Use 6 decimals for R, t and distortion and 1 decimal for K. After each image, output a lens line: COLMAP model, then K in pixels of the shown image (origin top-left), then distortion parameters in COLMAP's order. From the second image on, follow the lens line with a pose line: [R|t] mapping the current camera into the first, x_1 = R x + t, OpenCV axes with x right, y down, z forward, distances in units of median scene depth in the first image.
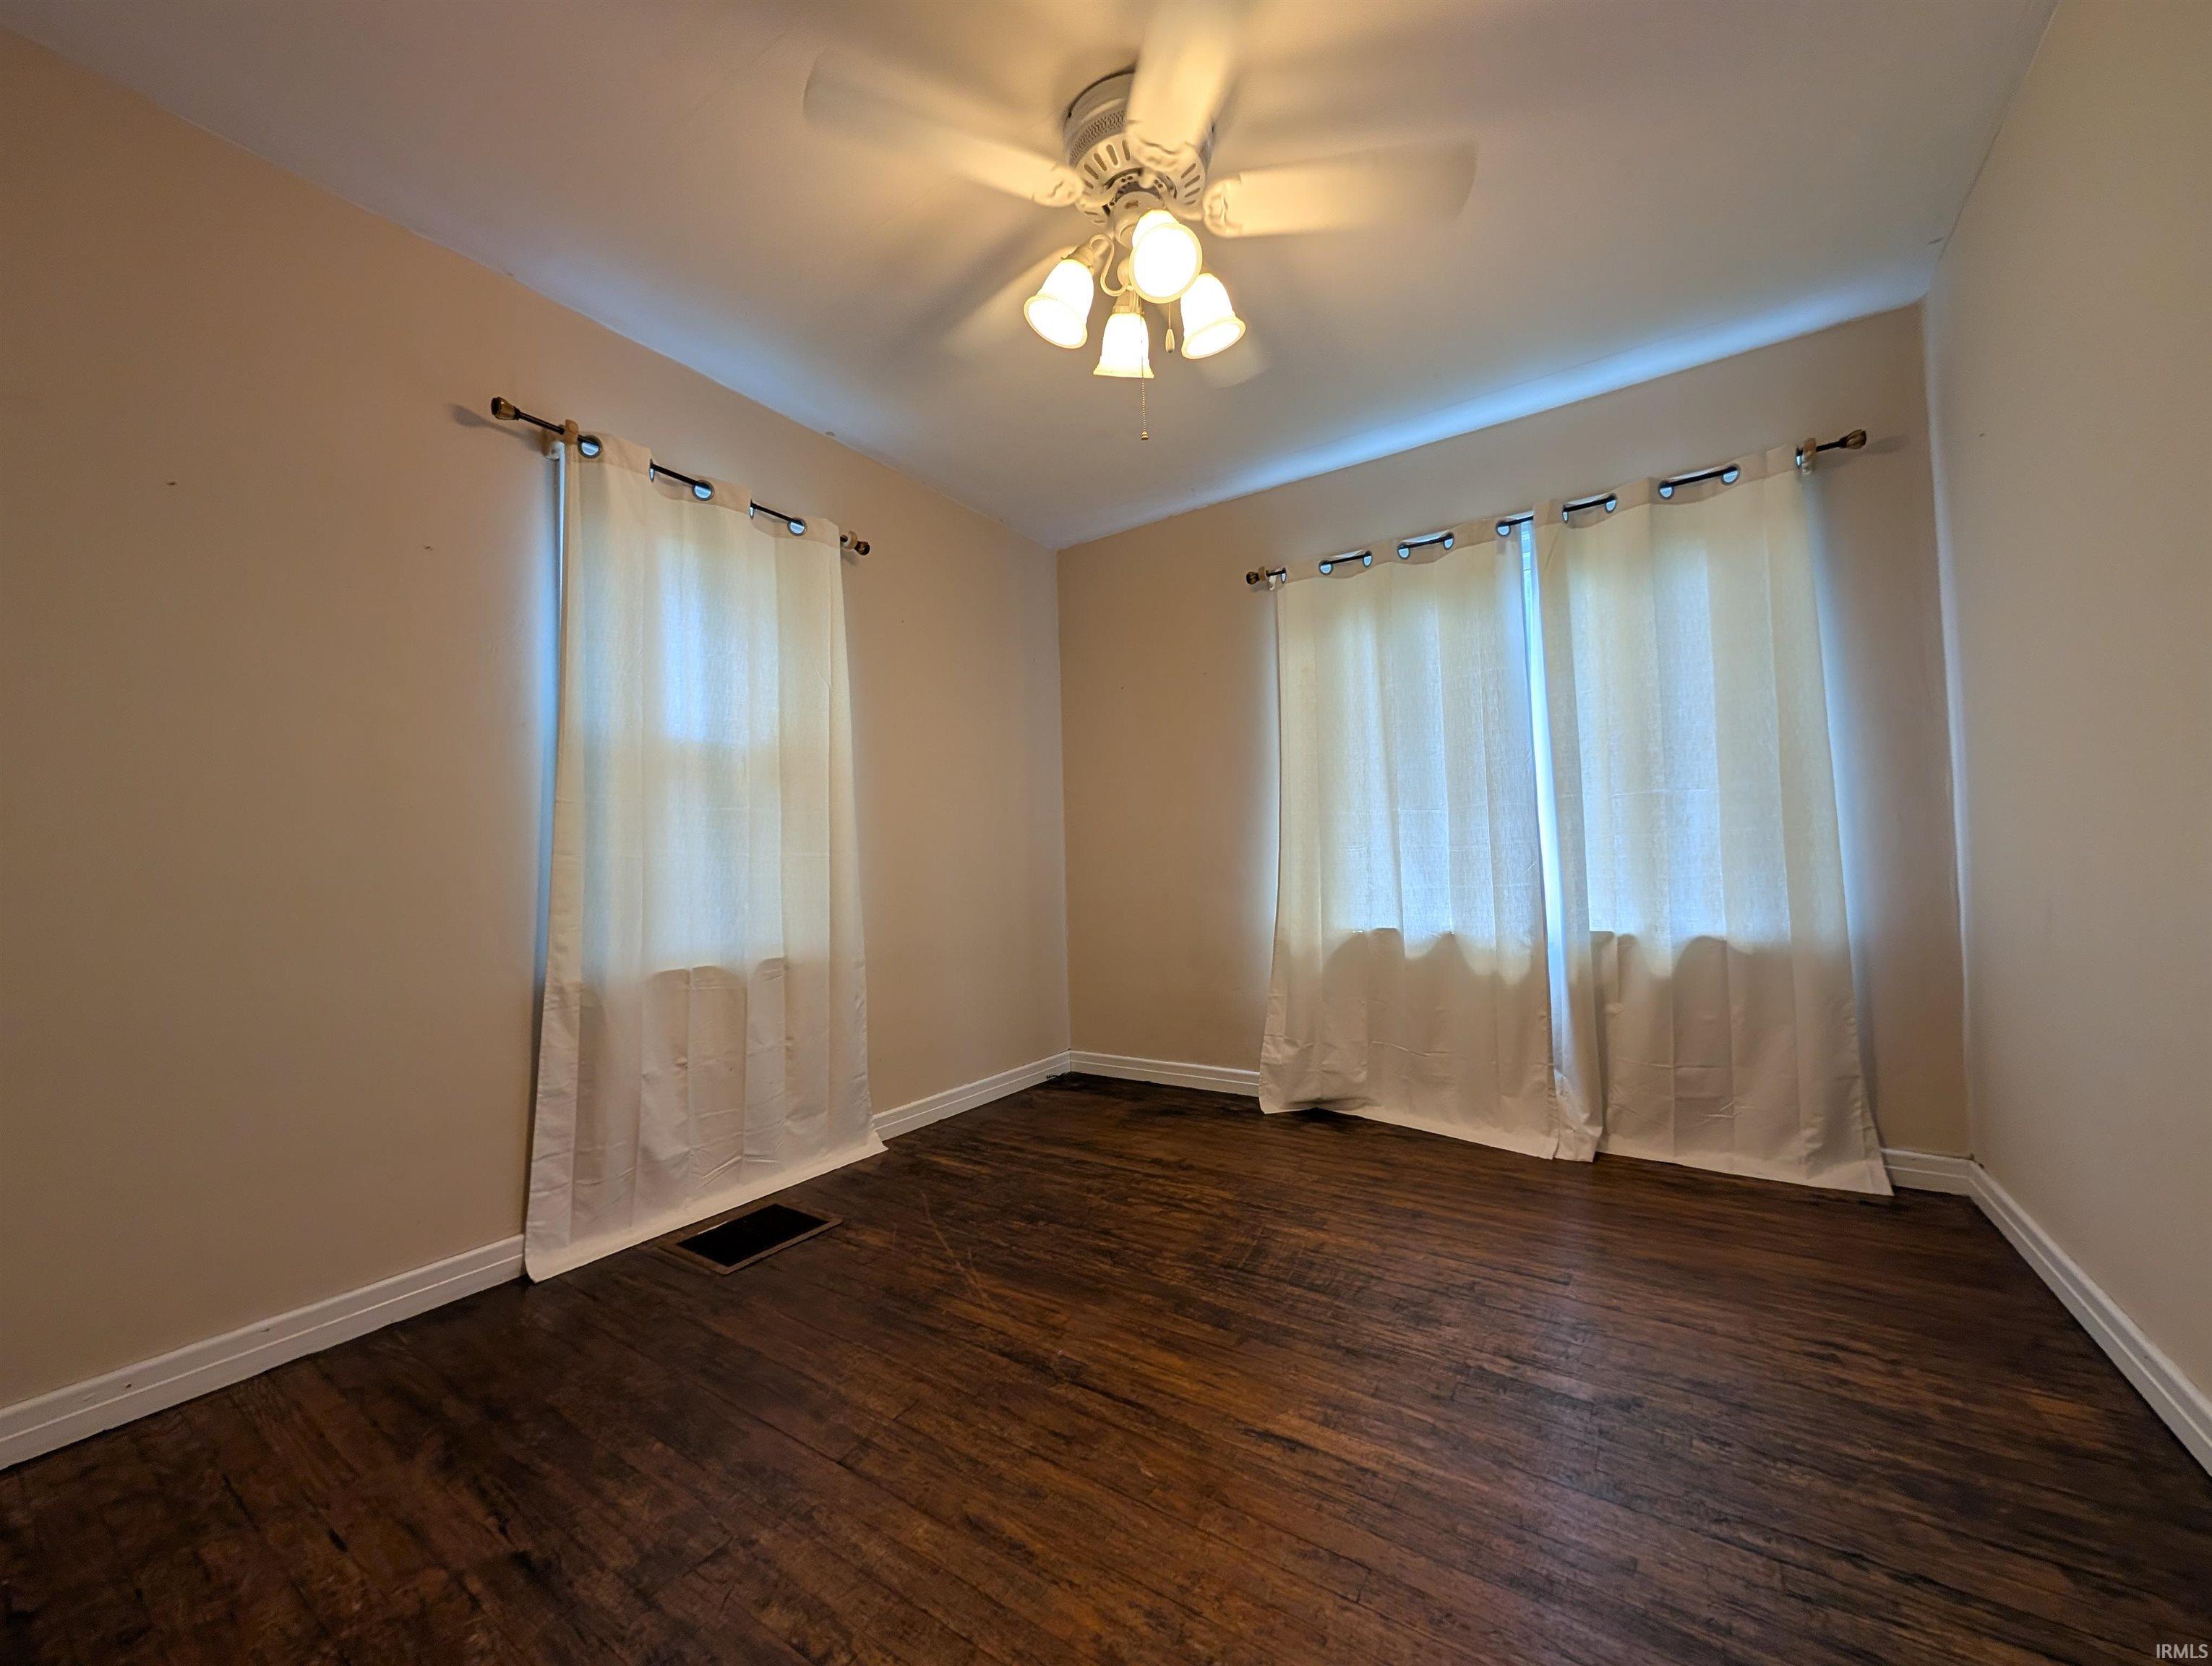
lens RADIAL K [[837.0, 0, 1101.3], [0, 837.0, 841.8], [0, 0, 1]] dist [-0.002011, 0.000146]
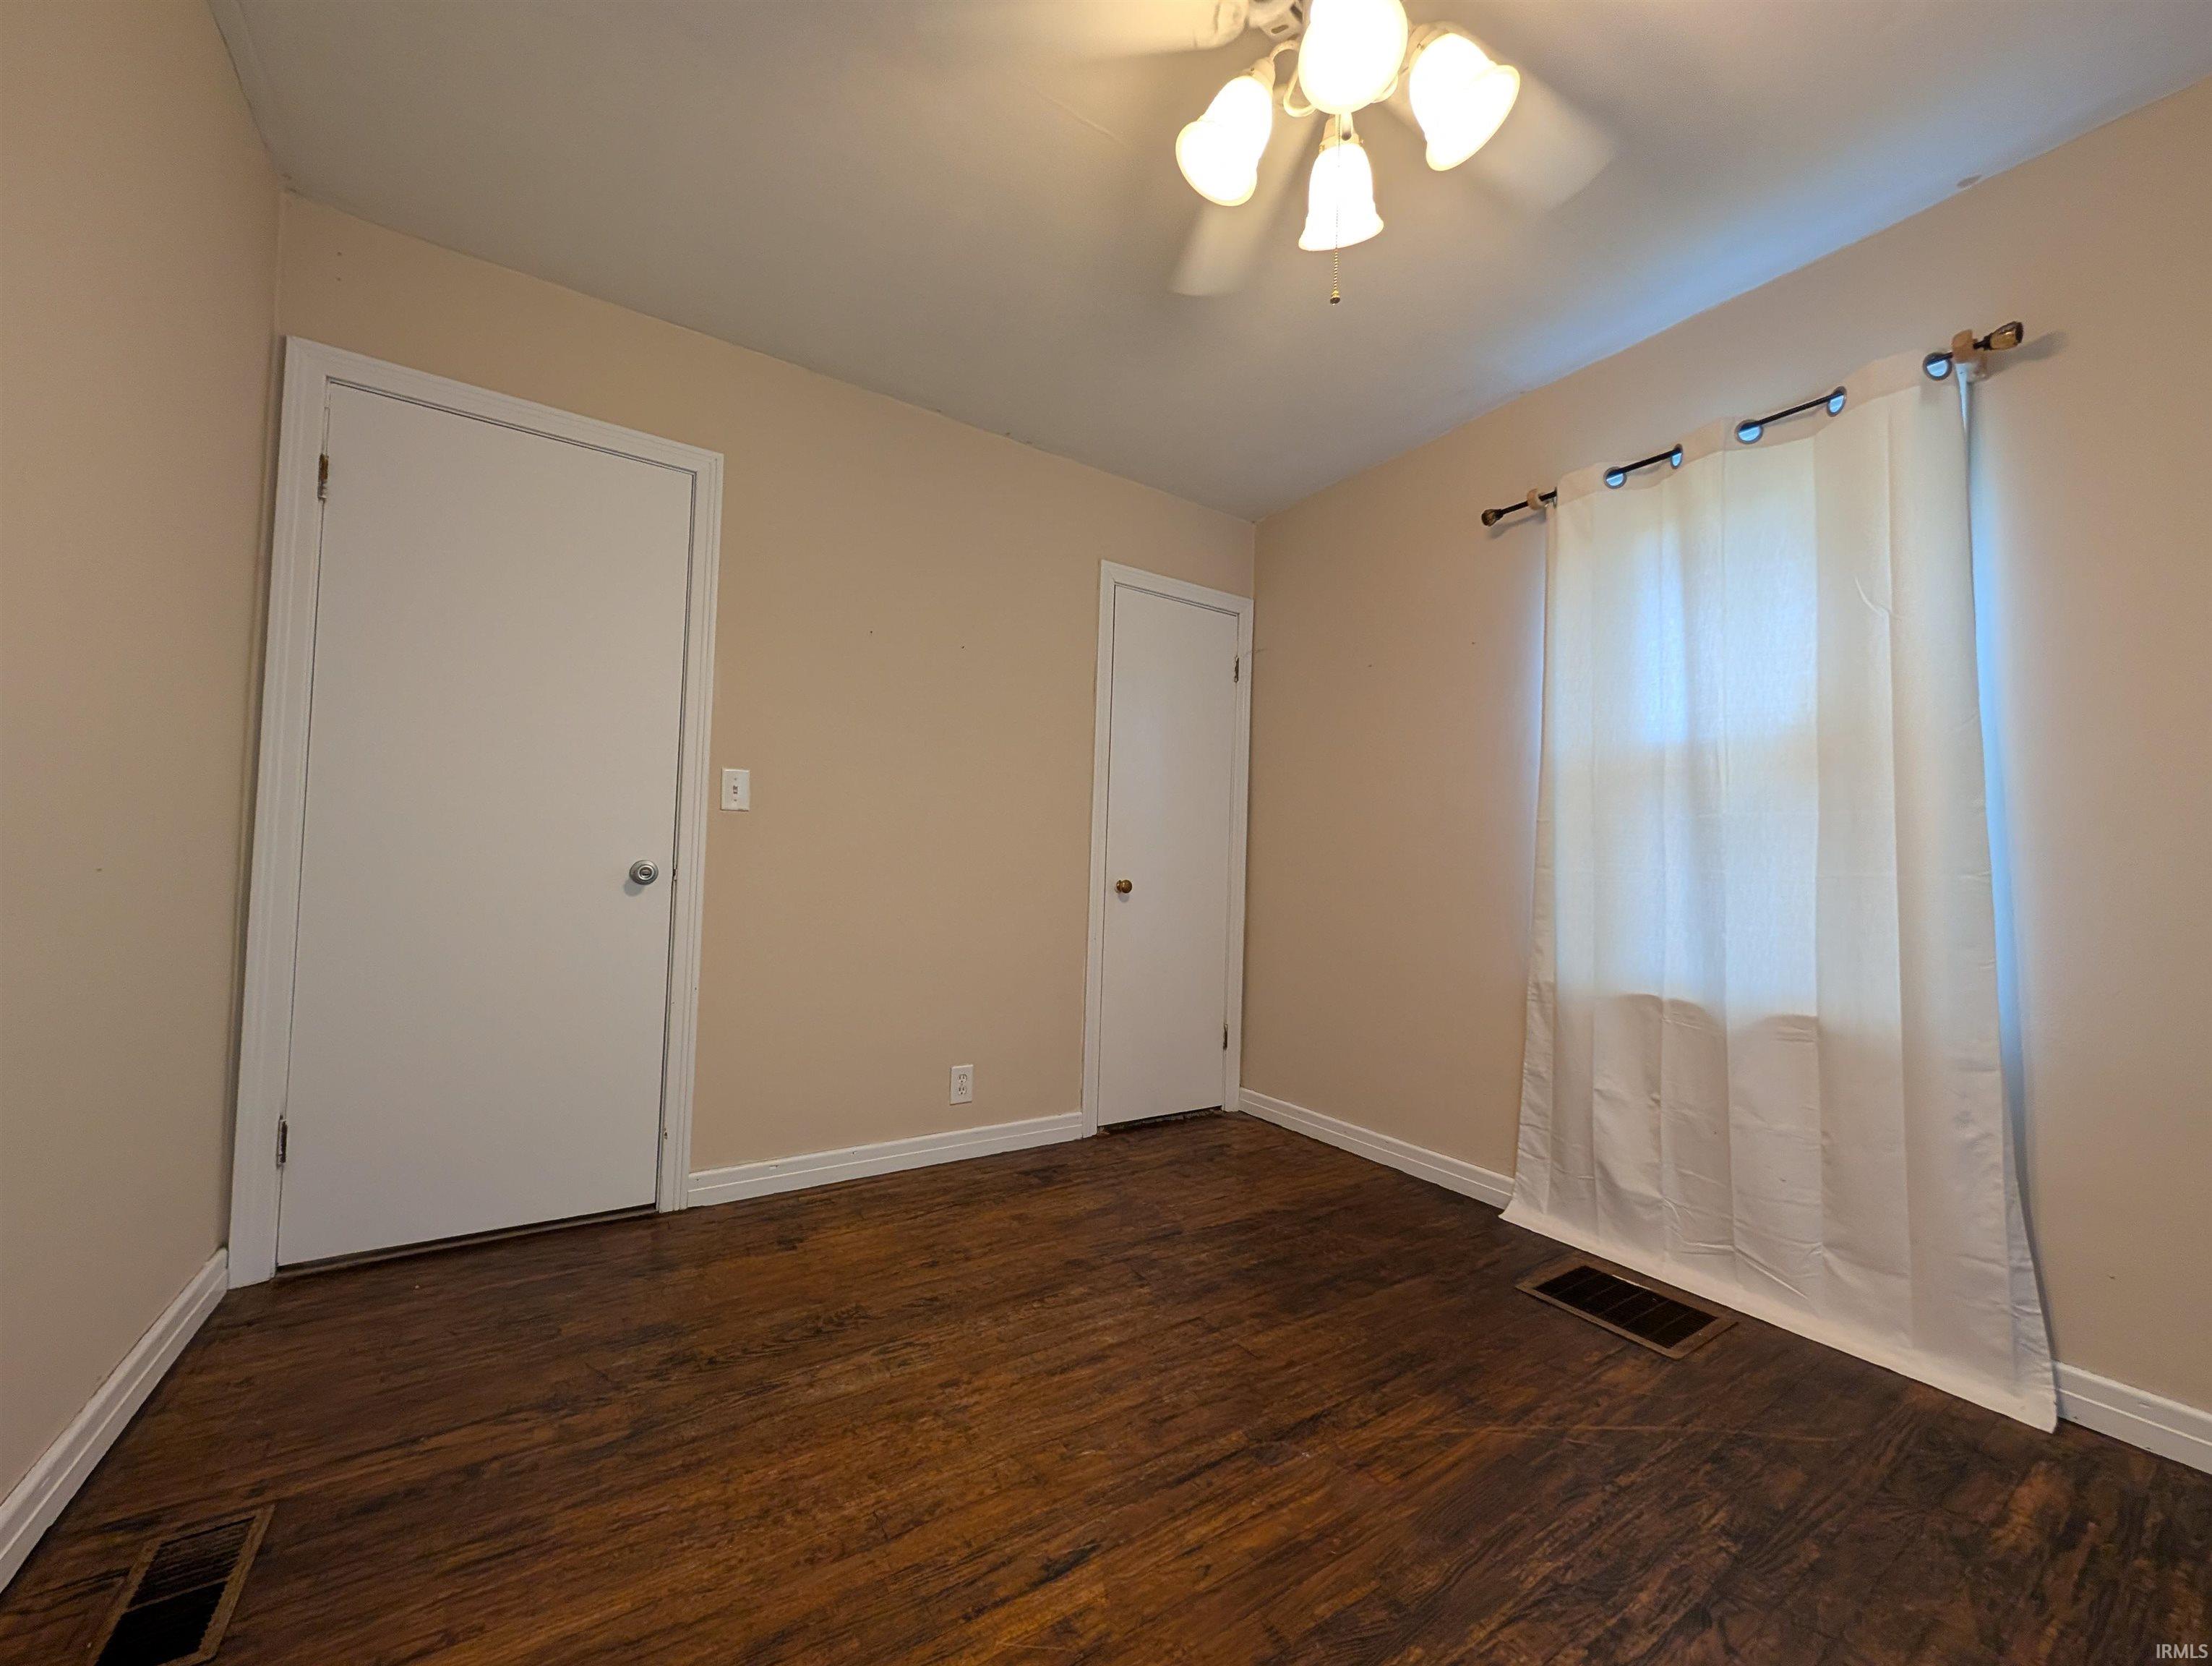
lens RADIAL K [[837.0, 0, 1101.3], [0, 837.0, 841.8], [0, 0, 1]] dist [-0.002011, 0.000146]
pose [[-0.385099, -0.014078, -0.922768, 0.657729], [0.005897, 0.999826, -0.017714, -0.004050], [0.922857, -0.012263, -0.384949, 0.903743]]
